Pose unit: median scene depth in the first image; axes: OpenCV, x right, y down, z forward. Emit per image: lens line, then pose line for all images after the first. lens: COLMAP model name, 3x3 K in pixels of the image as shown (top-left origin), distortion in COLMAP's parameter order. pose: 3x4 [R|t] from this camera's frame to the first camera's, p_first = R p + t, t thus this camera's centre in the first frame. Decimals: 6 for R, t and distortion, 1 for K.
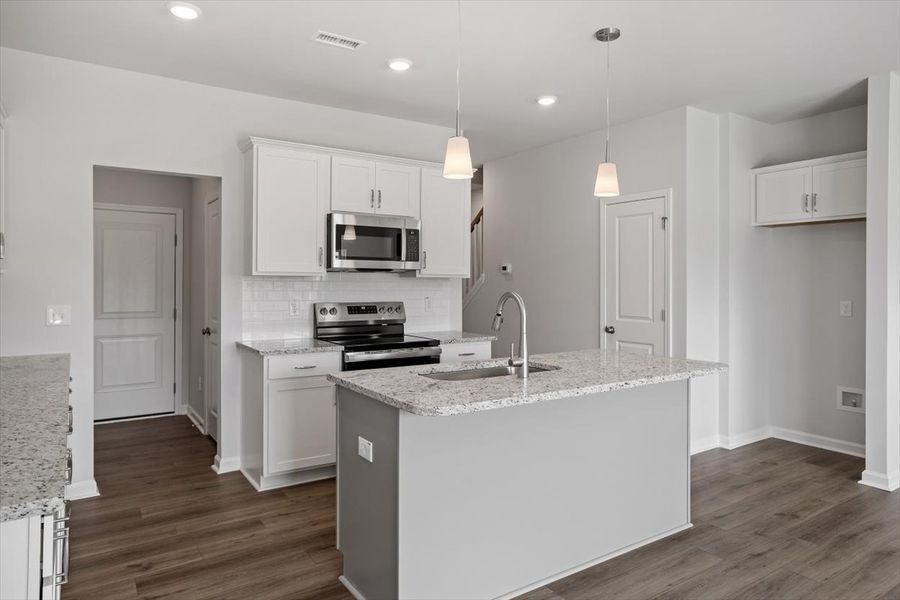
lens RADIAL K [[567.6, 0, 453.2], [0, 567.6, 280.5], [0, 0, 1]] dist [-0.009059, 0.001349]
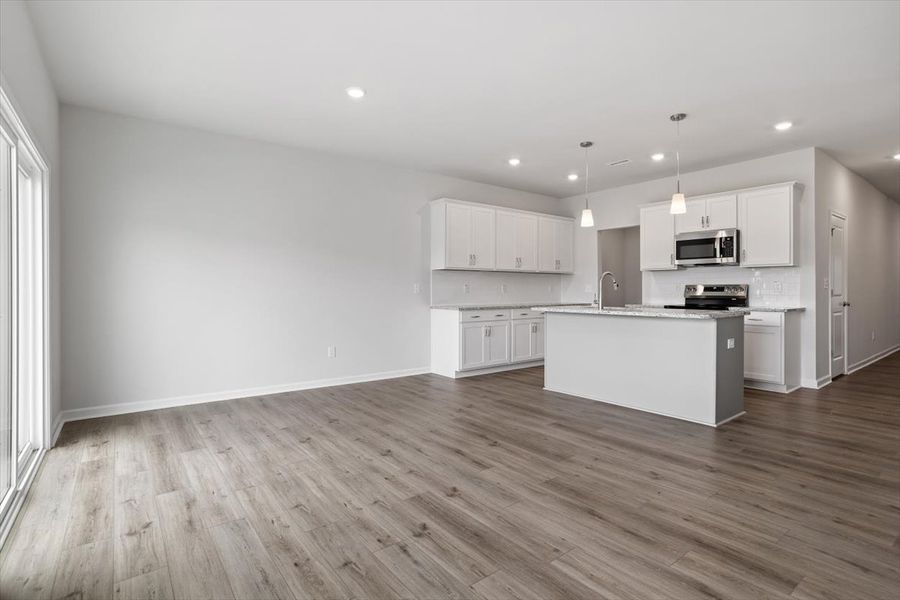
lens RADIAL K [[444.8, 0, 456.2], [0, 444.8, 287.7], [0, 0, 1]] dist [-0.012816, 0.000898]
pose [[0.073127, -0.007195, -0.997297, 1.107514], [0.003553, 0.999970, -0.006953, 0.056246], [0.997316, -0.003035, 0.073150, 0.174380]]
